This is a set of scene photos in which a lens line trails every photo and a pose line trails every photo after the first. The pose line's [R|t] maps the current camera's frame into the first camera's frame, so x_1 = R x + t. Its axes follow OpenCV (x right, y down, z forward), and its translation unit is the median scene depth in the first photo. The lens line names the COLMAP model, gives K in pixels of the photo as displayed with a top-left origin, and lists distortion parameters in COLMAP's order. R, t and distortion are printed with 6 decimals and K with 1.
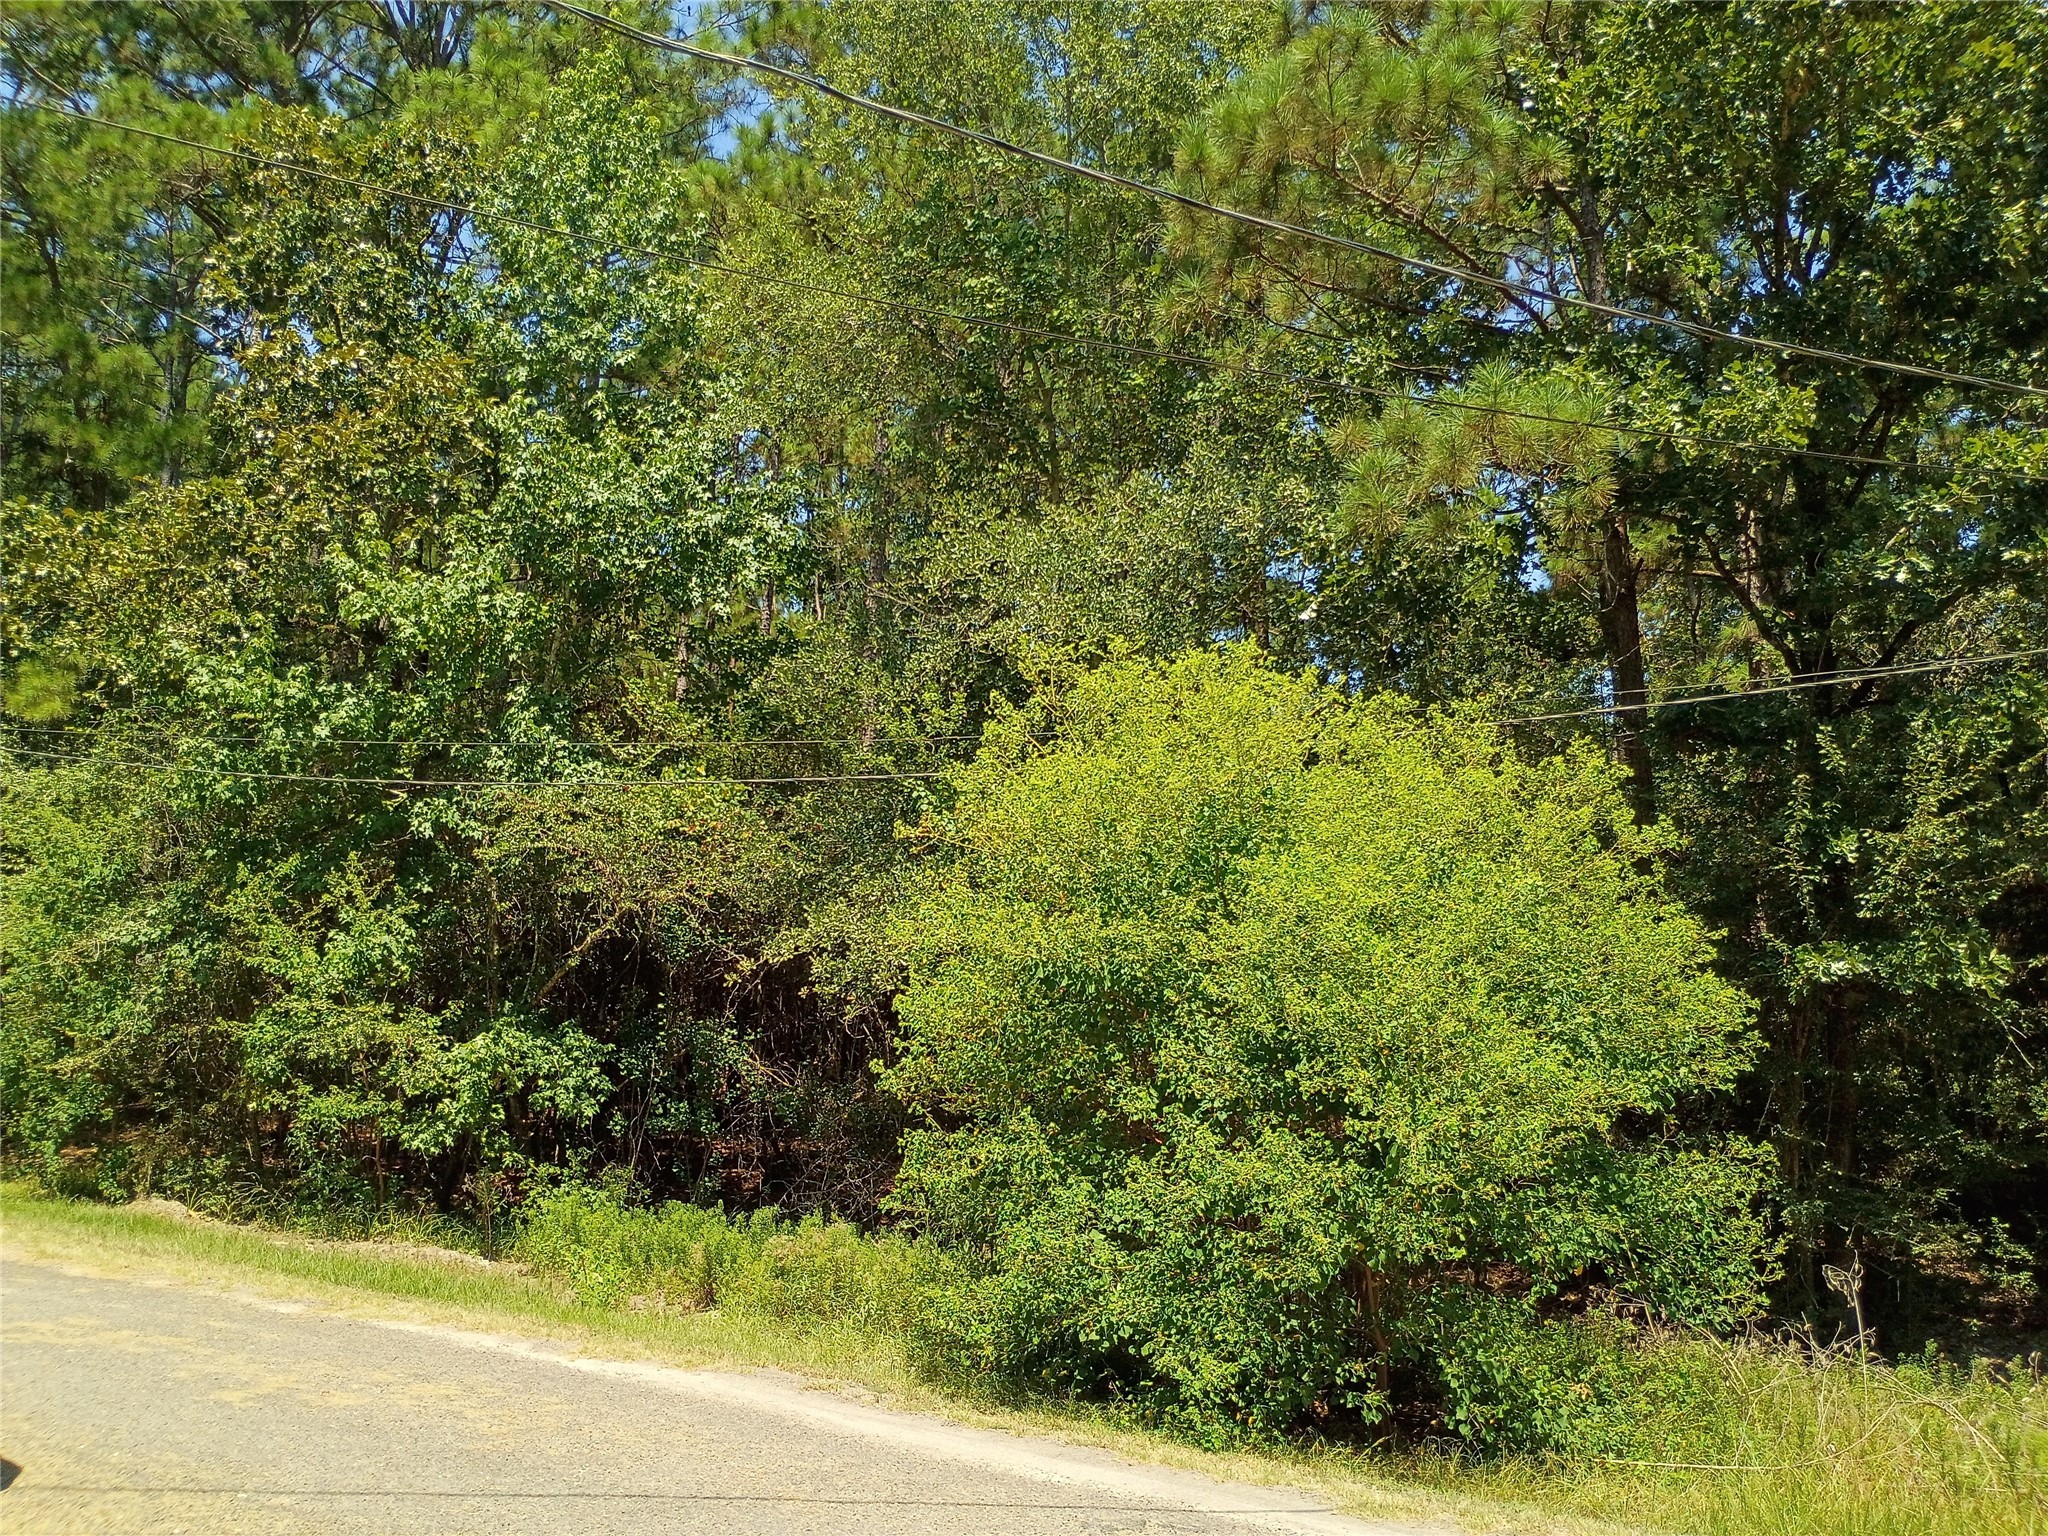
lens RADIAL K [[1788.5, 0, 1044.4], [0, 1788.5, 763.1], [0, 0, 1]] dist [0.061857, -0.084664]
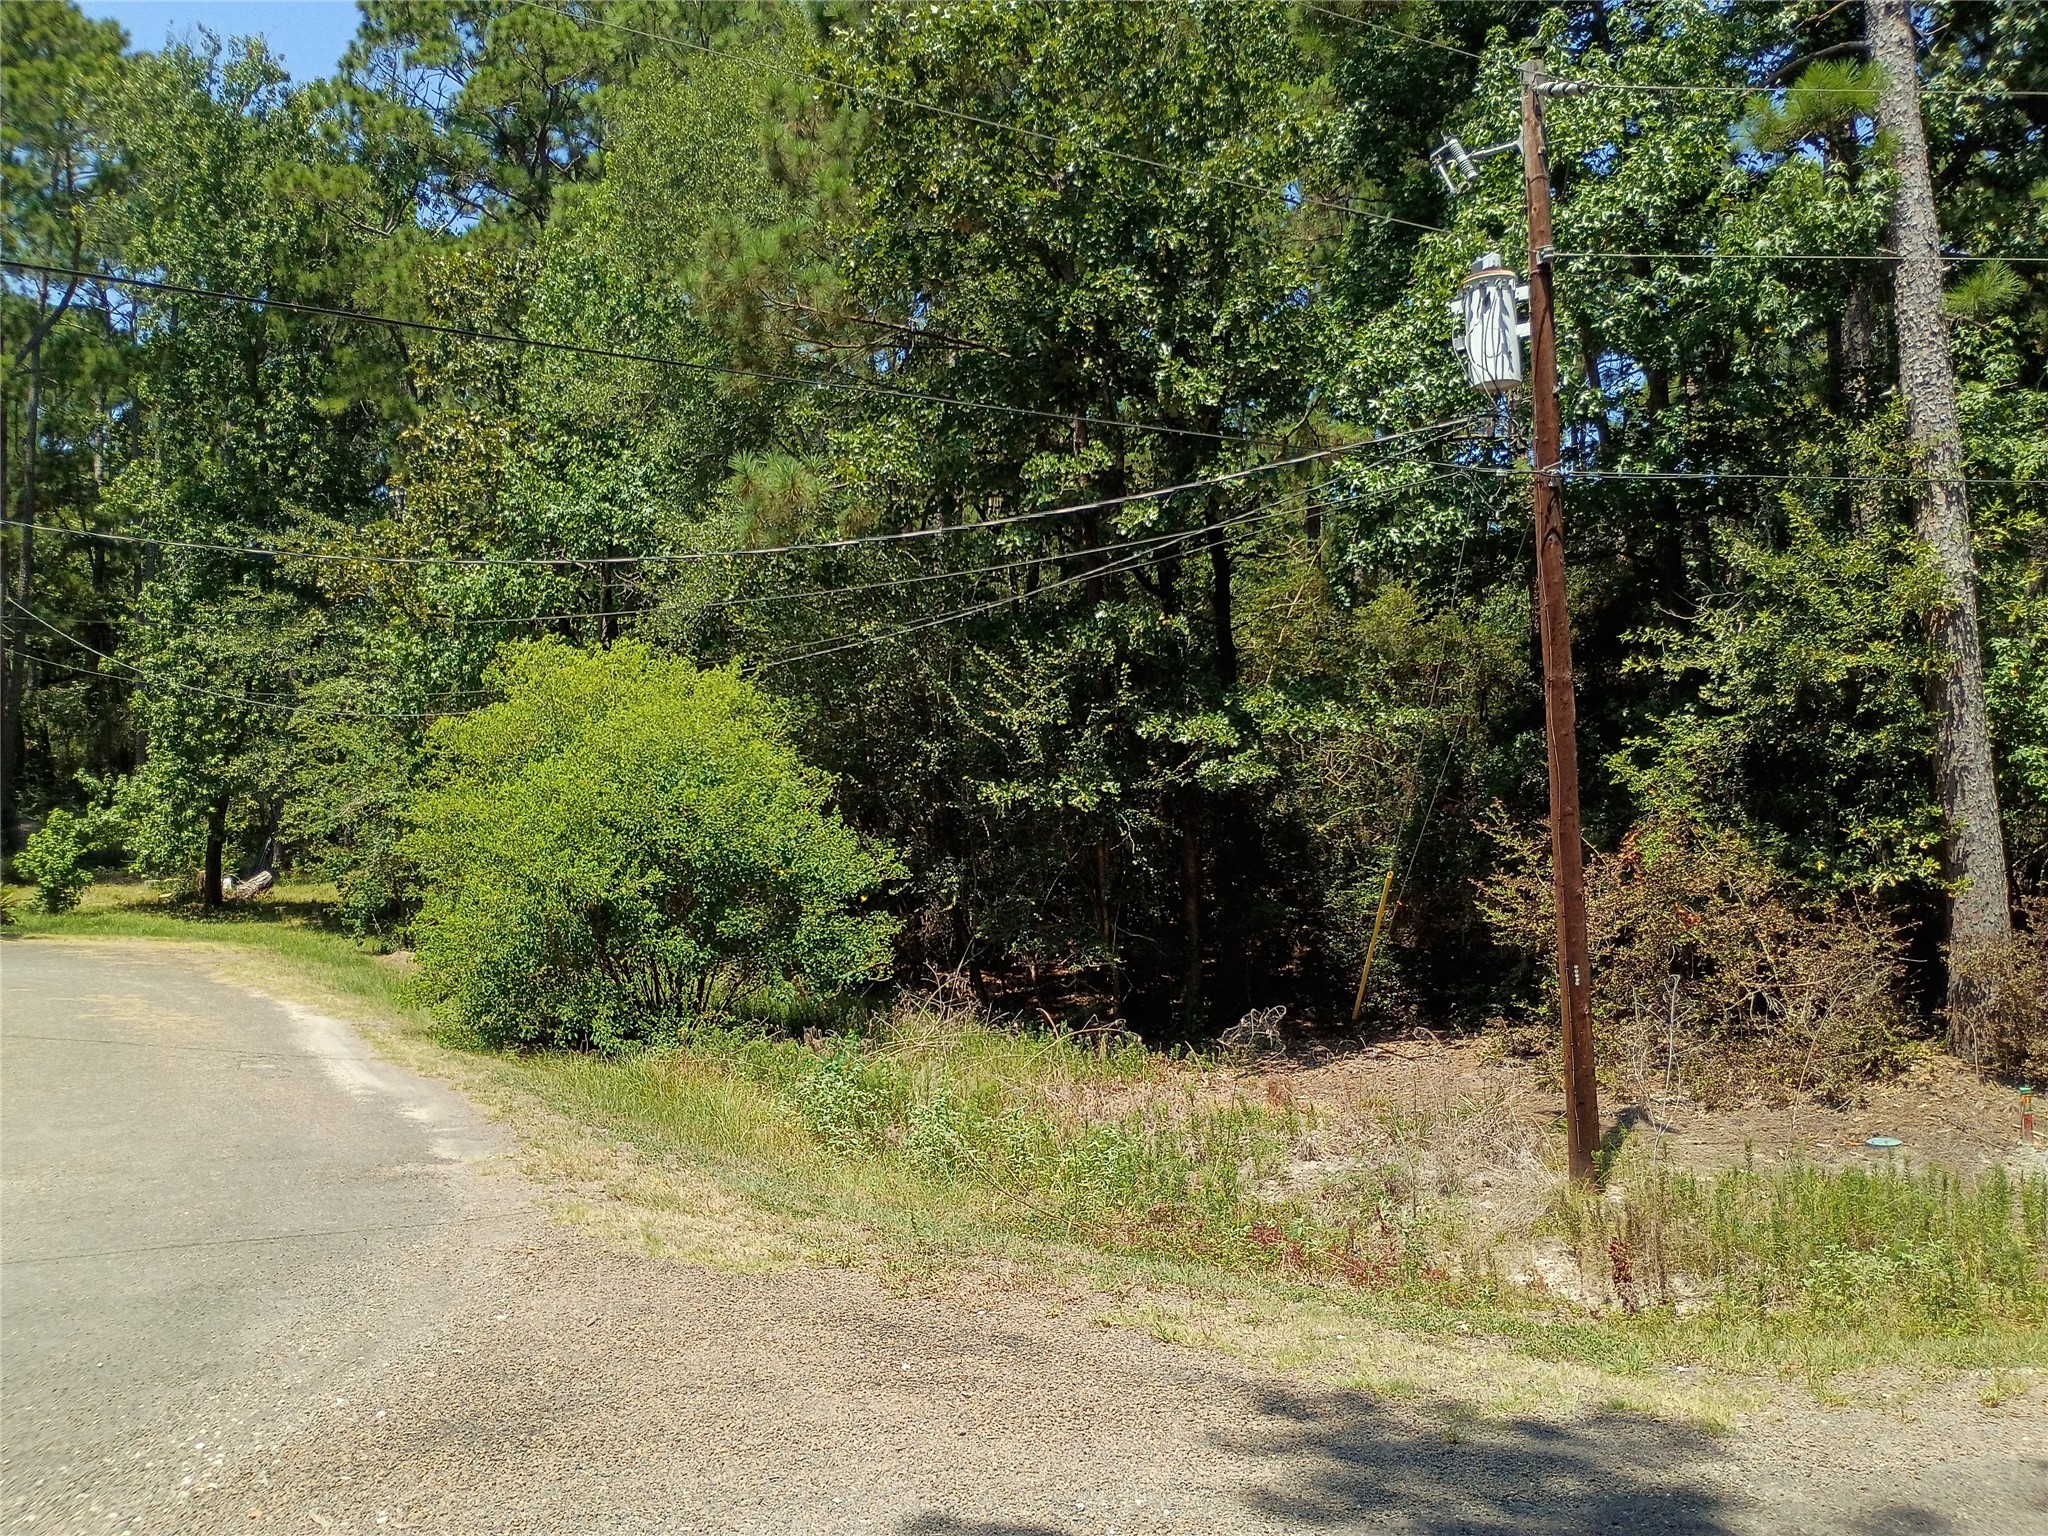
lens RADIAL K [[1788.5, 0, 1054.2], [0, 1788.5, 784.6], [0, 0, 1]] dist [0.061857, -0.084664]
pose [[0.917753, -0.038082, -0.395322, 0.780579], [0.088032, 0.990137, 0.108989, -0.048261], [0.387272, -0.134827, 0.912054, -0.306684]]
